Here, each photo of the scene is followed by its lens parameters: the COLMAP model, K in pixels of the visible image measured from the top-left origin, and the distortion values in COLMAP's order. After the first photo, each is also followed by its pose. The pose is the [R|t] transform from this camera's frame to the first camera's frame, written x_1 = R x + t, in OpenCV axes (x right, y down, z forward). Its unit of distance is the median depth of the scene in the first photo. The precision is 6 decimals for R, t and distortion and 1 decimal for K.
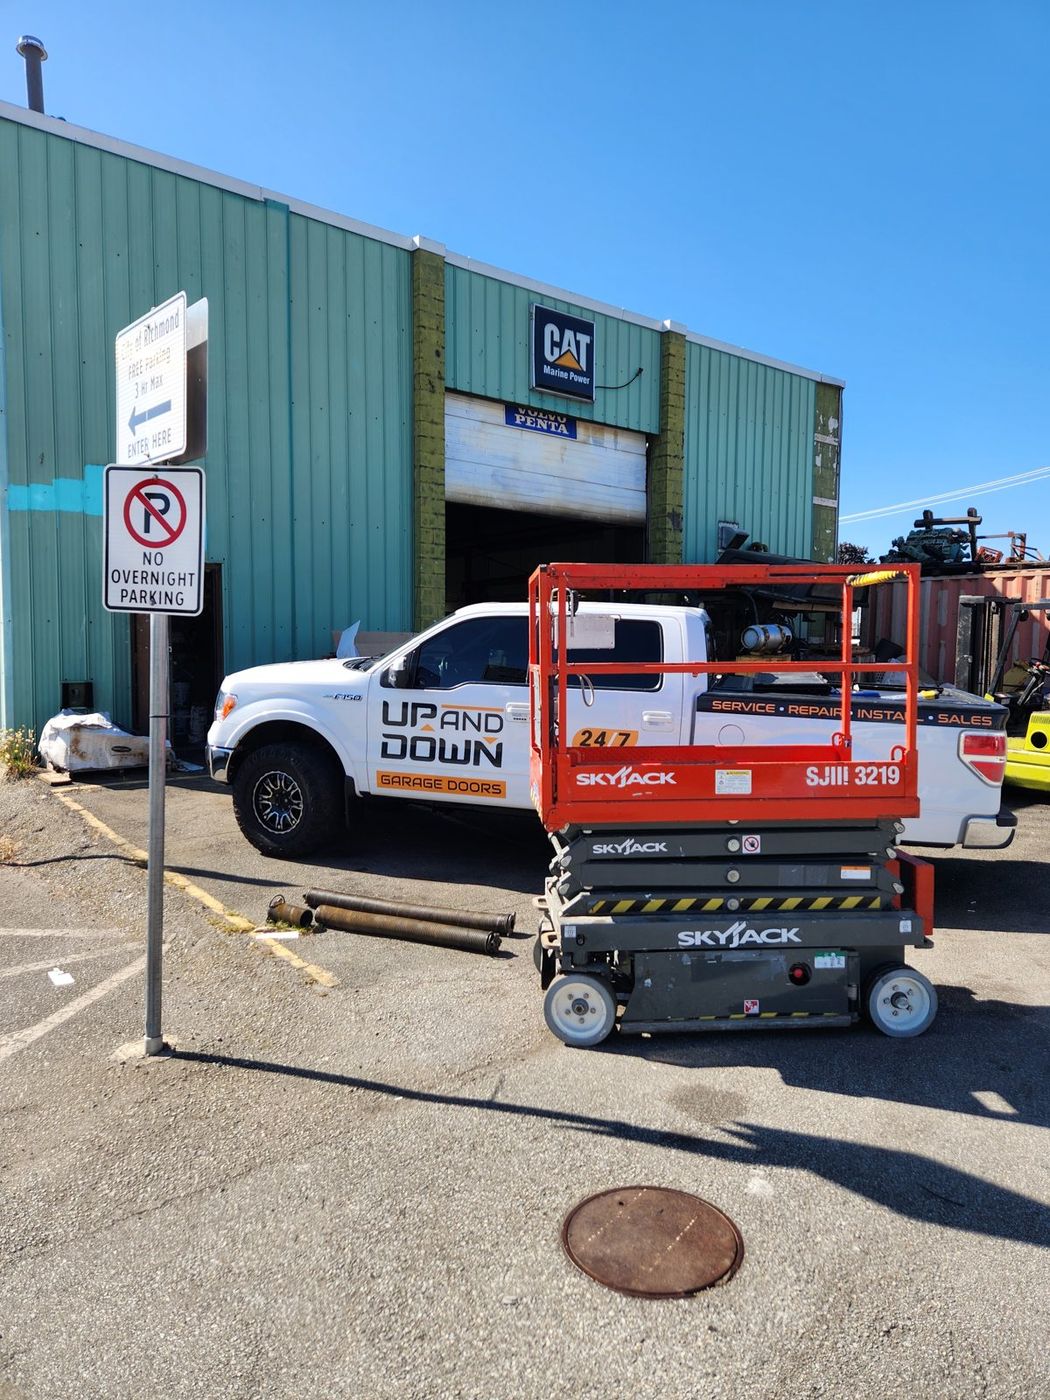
lens RADIAL K [[920.1, 0, 525.0], [0, 920.1, 700.0], [0, 0, 1]] dist [0.111960, -0.129193]
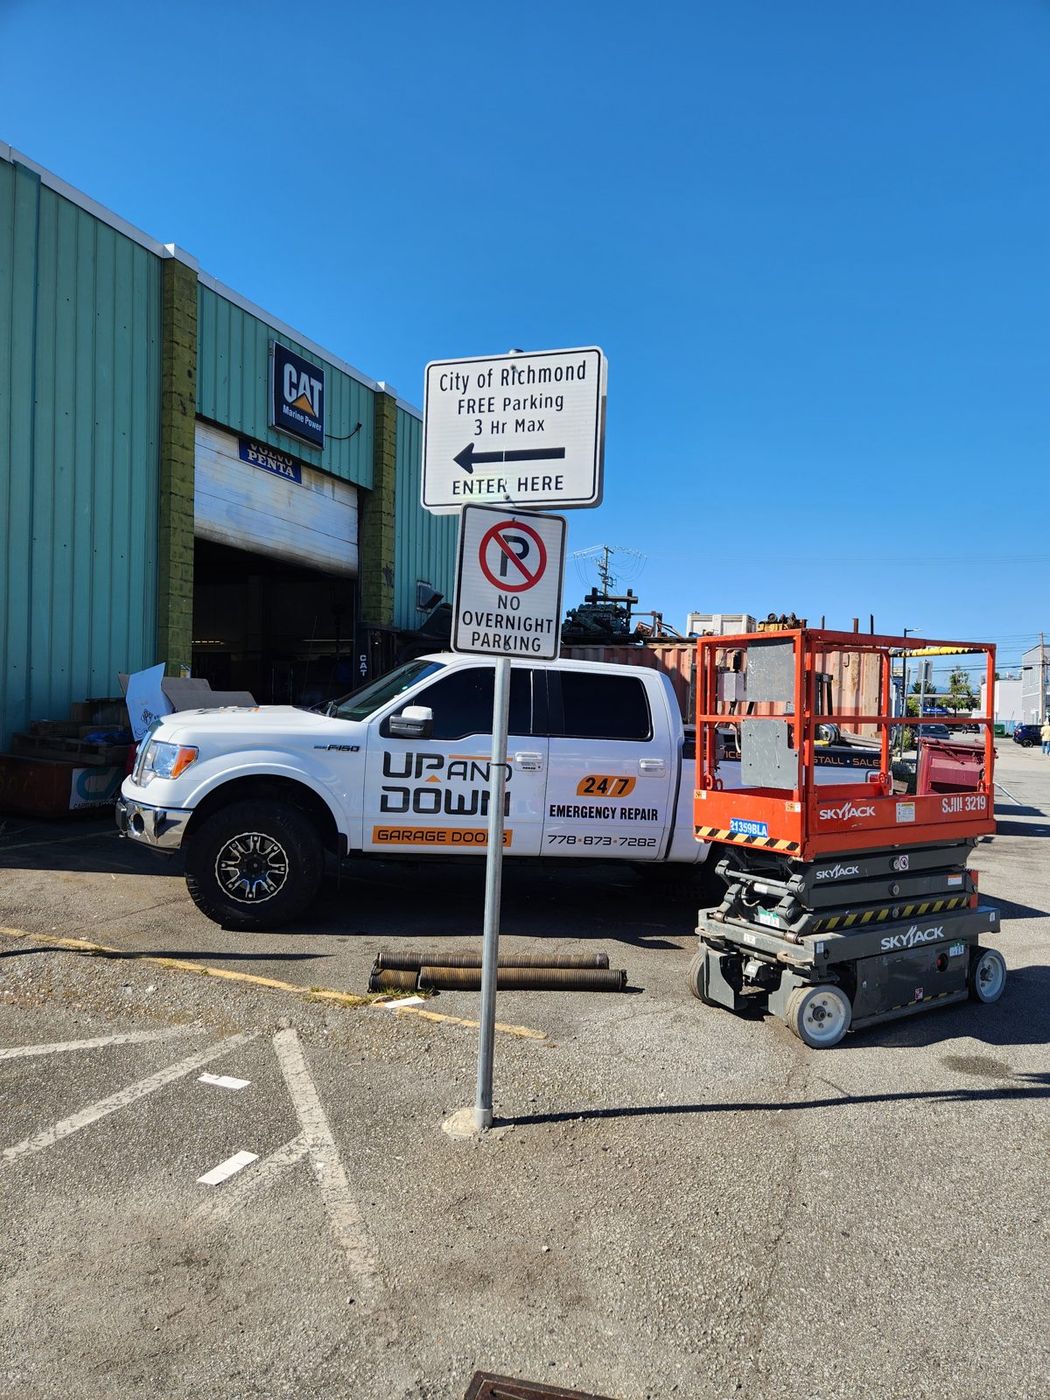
lens RADIAL K [[933.4, 0, 526.6], [0, 933.4, 715.3], [0, 0, 1]] dist [0.092309, -0.090190]
pose [[0.872733, 0.011735, 0.488056, -0.495672], [0.008777, 0.999172, -0.039719, 0.002994], [-0.488118, 0.038948, 0.871908, 0.084422]]
